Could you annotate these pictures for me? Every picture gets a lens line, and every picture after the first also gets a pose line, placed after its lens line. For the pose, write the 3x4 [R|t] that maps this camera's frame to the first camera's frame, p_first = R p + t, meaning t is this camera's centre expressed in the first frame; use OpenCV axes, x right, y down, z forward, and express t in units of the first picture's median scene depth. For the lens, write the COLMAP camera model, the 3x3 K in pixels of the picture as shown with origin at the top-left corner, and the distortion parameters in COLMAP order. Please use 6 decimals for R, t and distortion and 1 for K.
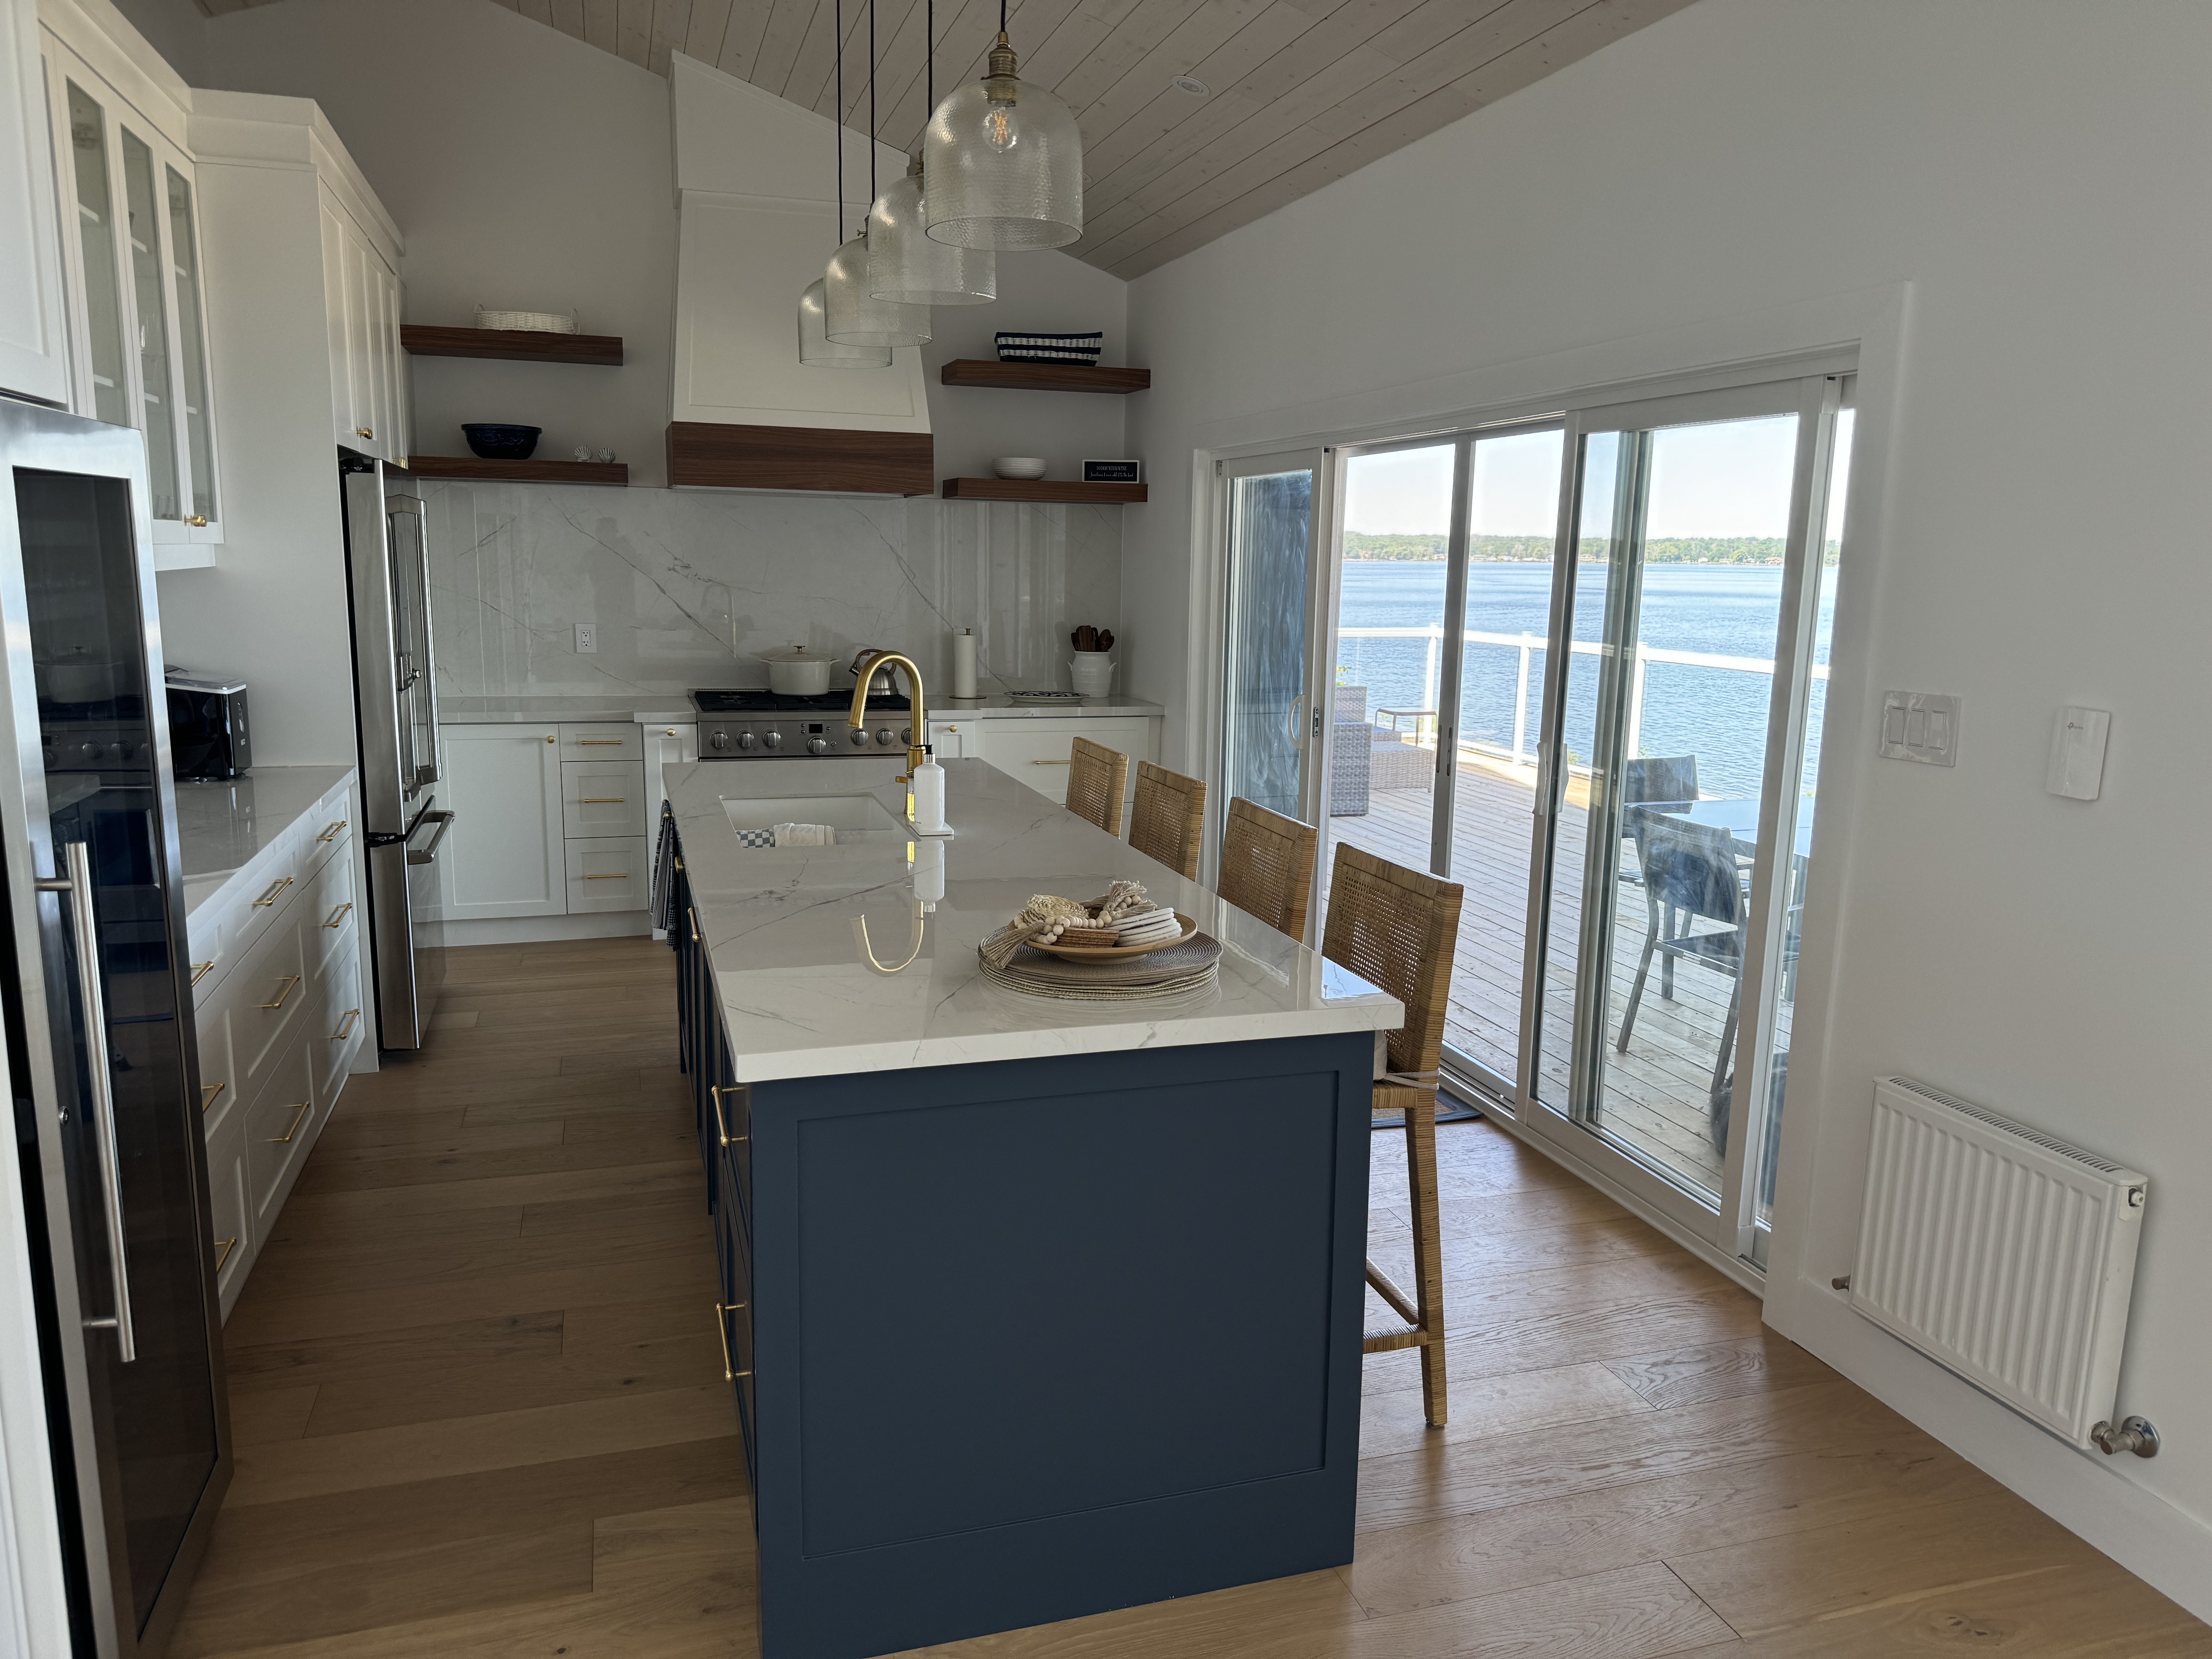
lens RADIAL K [[1540.2, 0, 1106.0], [0, 1540.2, 829.5], [0, 0, 1]] dist [0.130462, -0.204951]
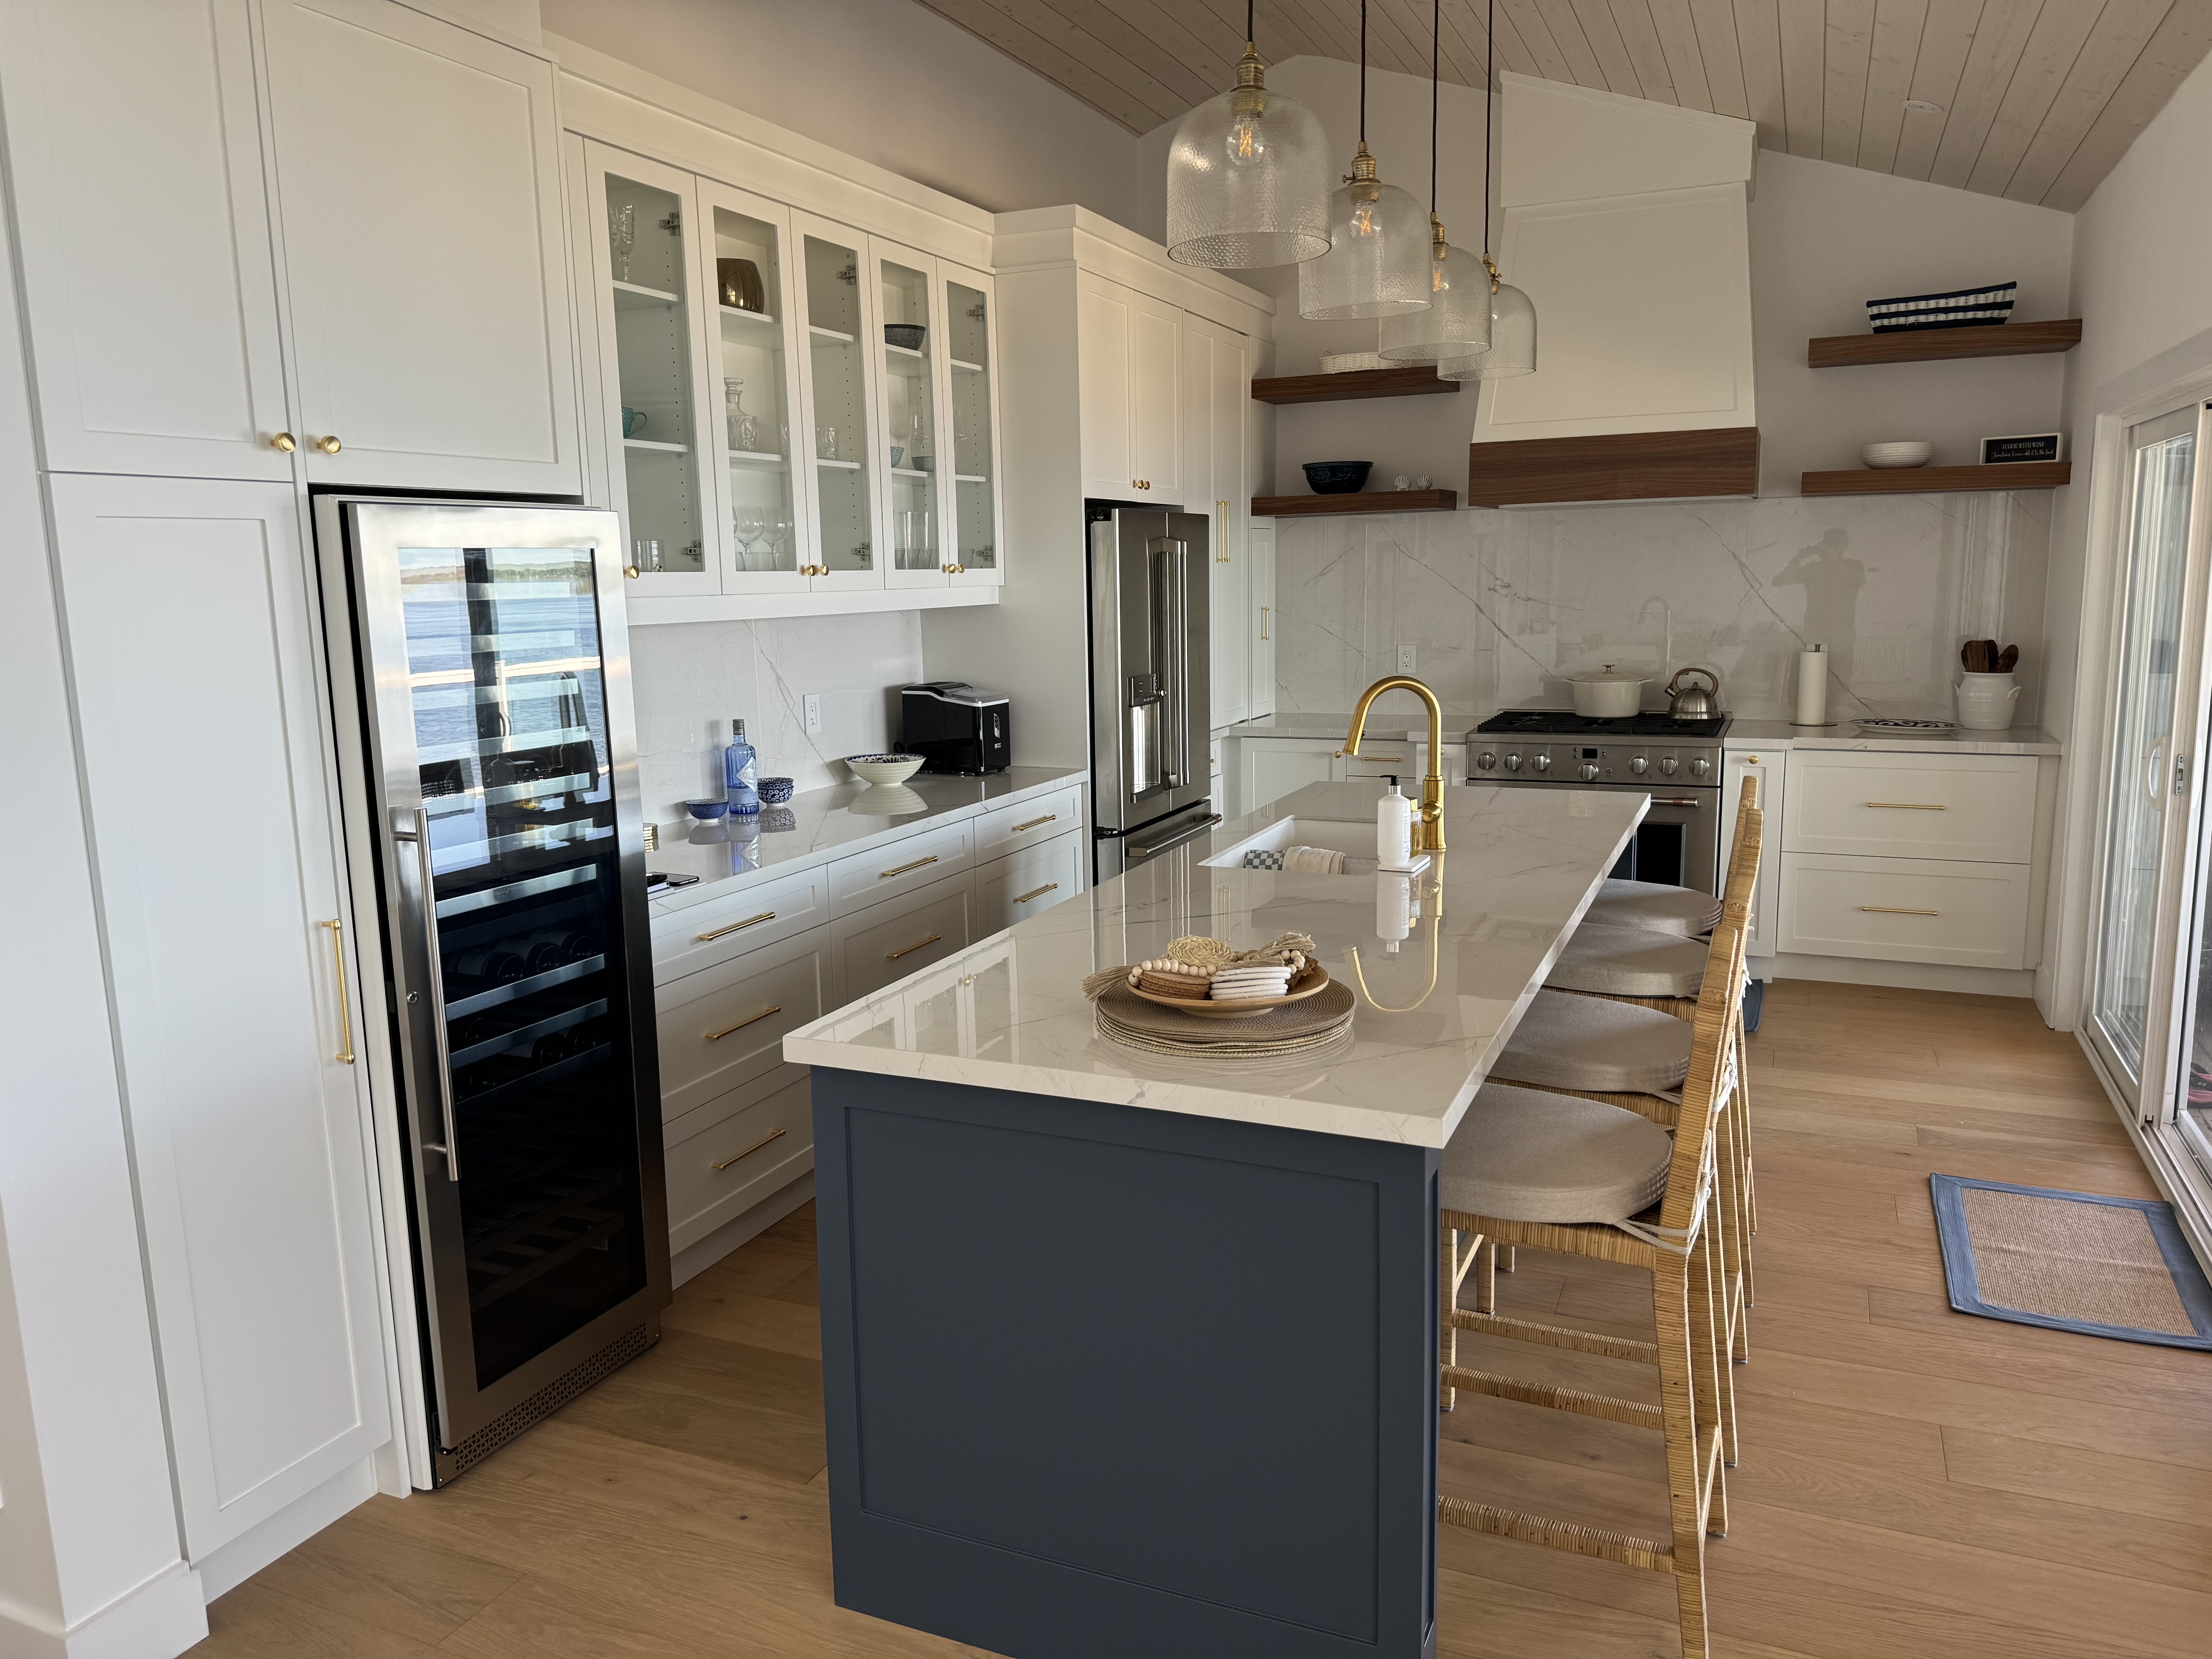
lens RADIAL K [[1557.6, 0, 1103.8], [0, 1557.6, 814.3], [0, 0, 1]] dist [0.054591, -0.095734]
pose [[0.744832, 0.068801, -0.663695, 0.219166], [-0.081139, 0.996627, 0.012256, -0.015899], [0.662300, 0.044723, 0.747902, 0.096029]]
